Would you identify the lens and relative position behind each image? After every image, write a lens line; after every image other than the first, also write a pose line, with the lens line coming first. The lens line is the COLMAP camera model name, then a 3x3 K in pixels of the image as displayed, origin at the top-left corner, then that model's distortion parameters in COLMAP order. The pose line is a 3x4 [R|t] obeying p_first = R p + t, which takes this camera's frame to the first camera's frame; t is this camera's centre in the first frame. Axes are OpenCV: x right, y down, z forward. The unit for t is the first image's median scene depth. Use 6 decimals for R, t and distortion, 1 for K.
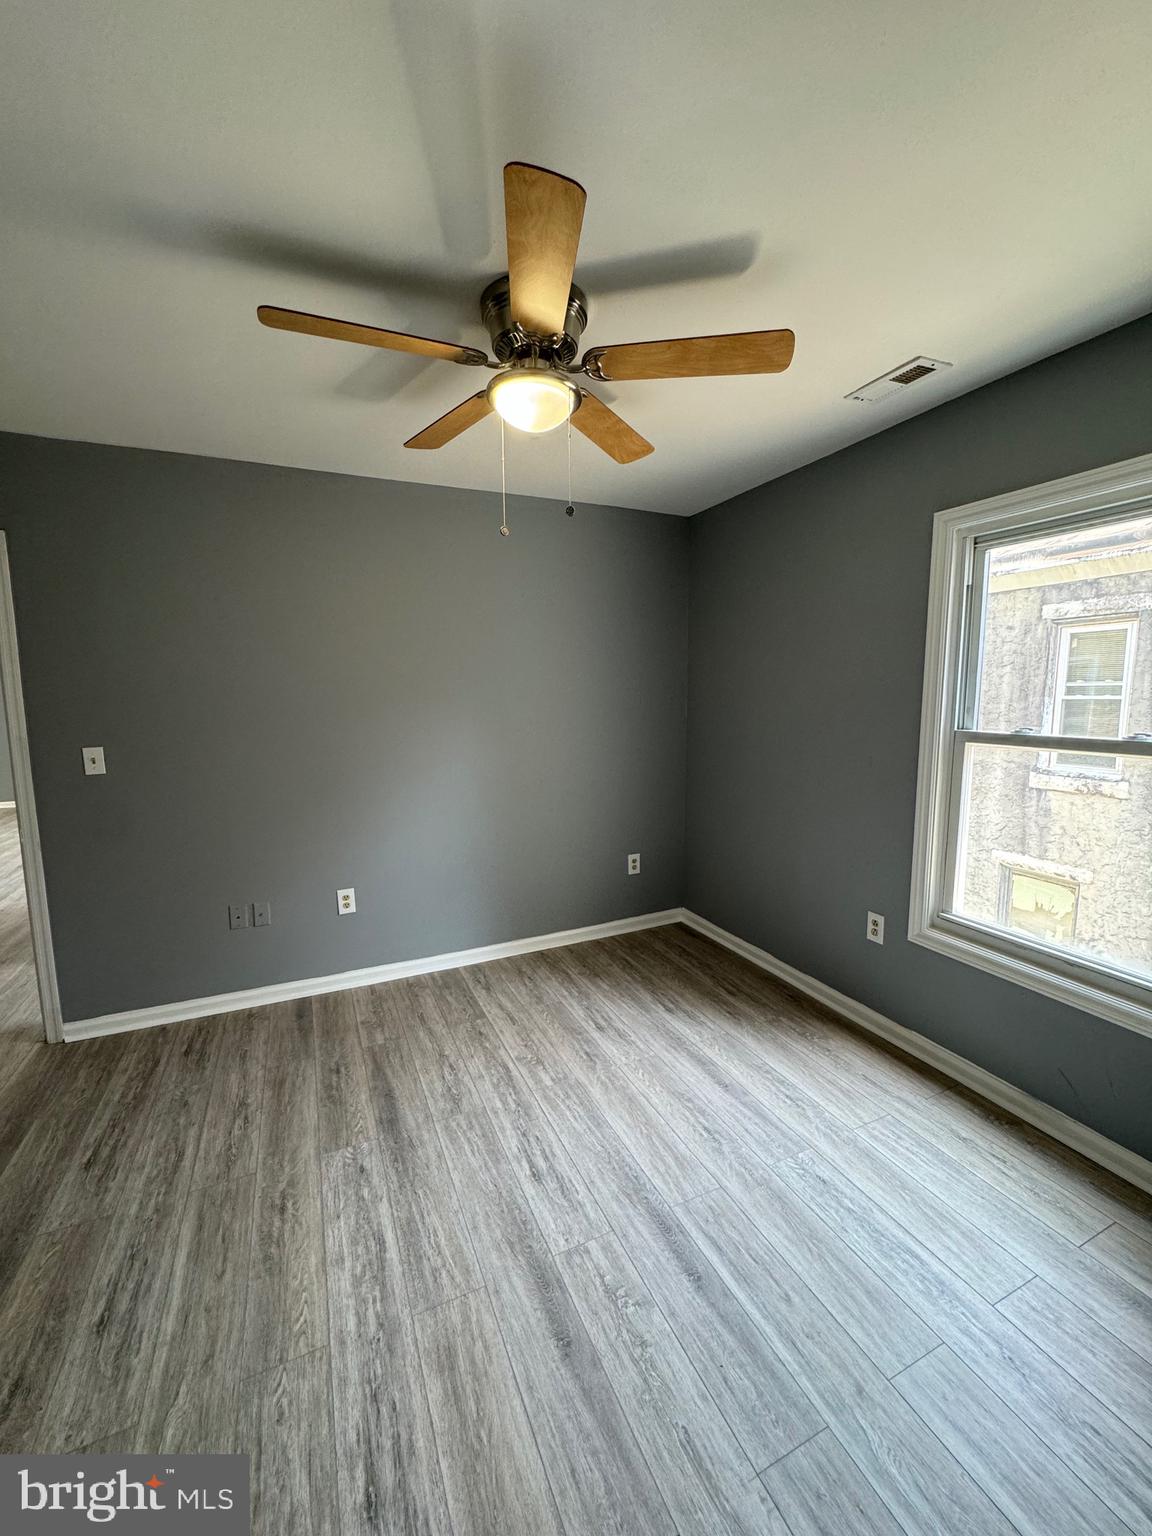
lens RADIAL K [[610.7, 0, 576.3], [0, 610.7, 764.3], [0, 0, 1]] dist [-0.001143, 0.000524]
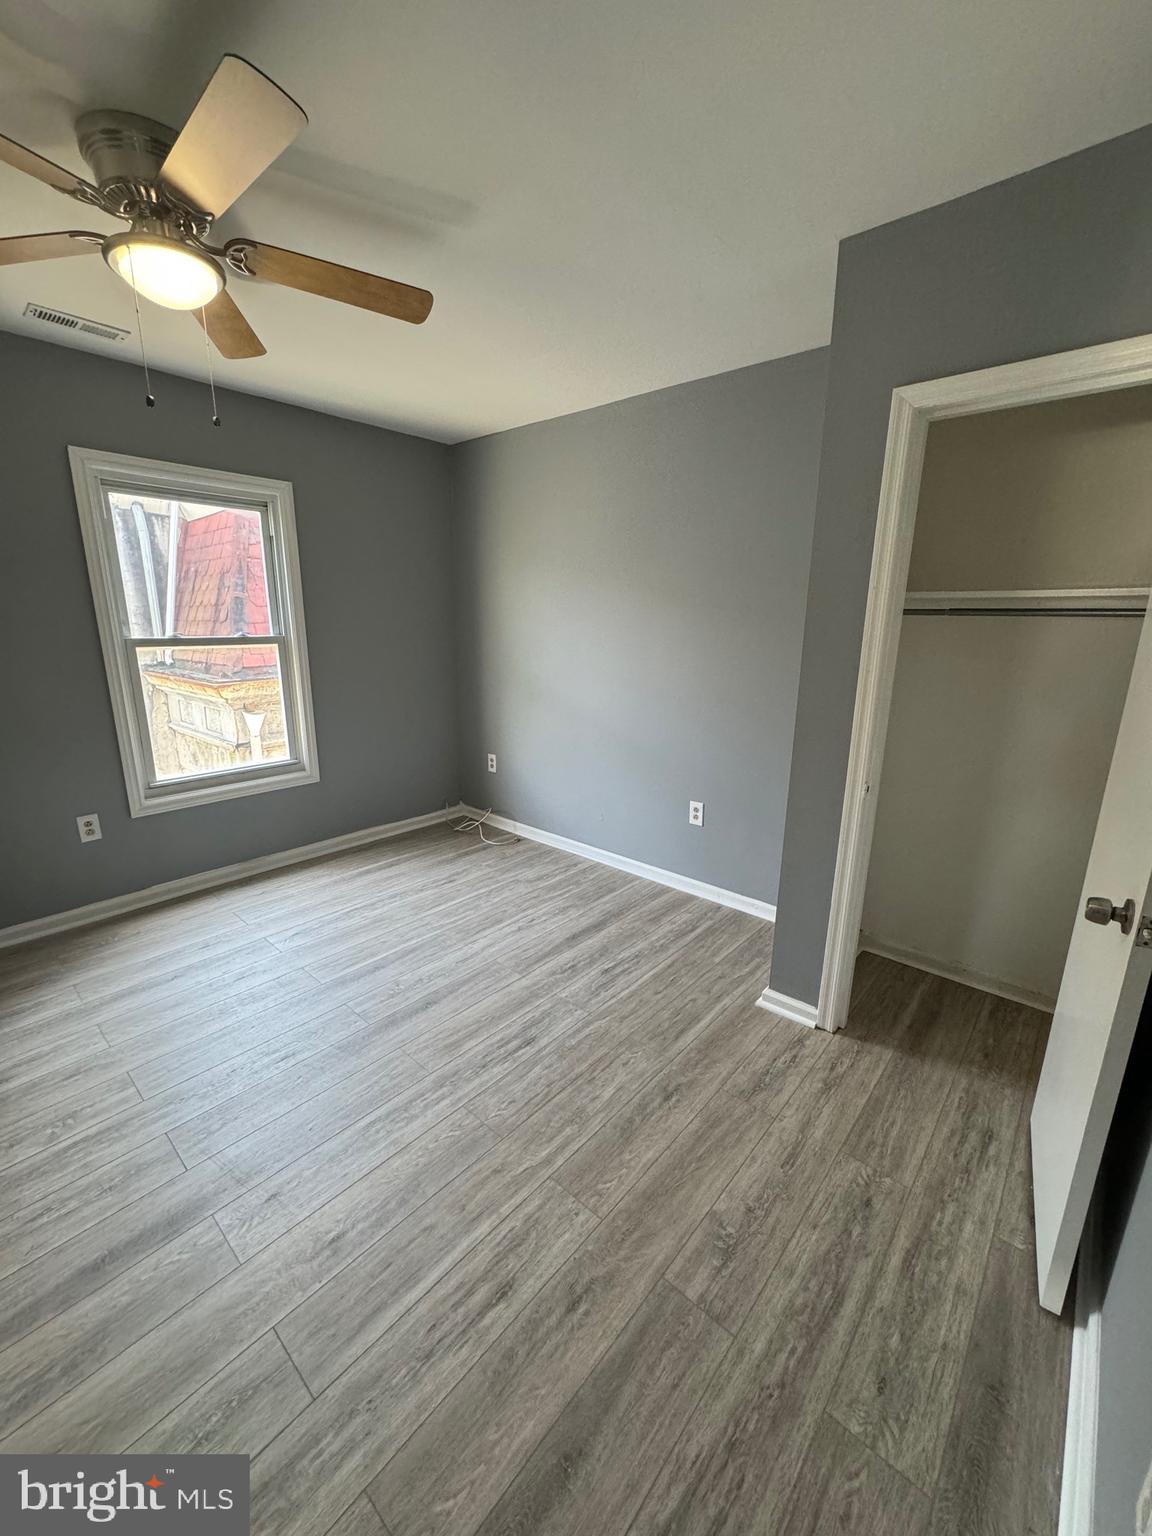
lens RADIAL K [[610.7, 0, 576.3], [0, 610.7, 764.3], [0, 0, 1]] dist [-0.001143, 0.000524]
pose [[-0.407190, -0.208176, 0.889303, -1.304842], [0.103907, 0.956798, 0.271552, -0.075100], [-0.907414, 0.202978, -0.367968, 0.953228]]
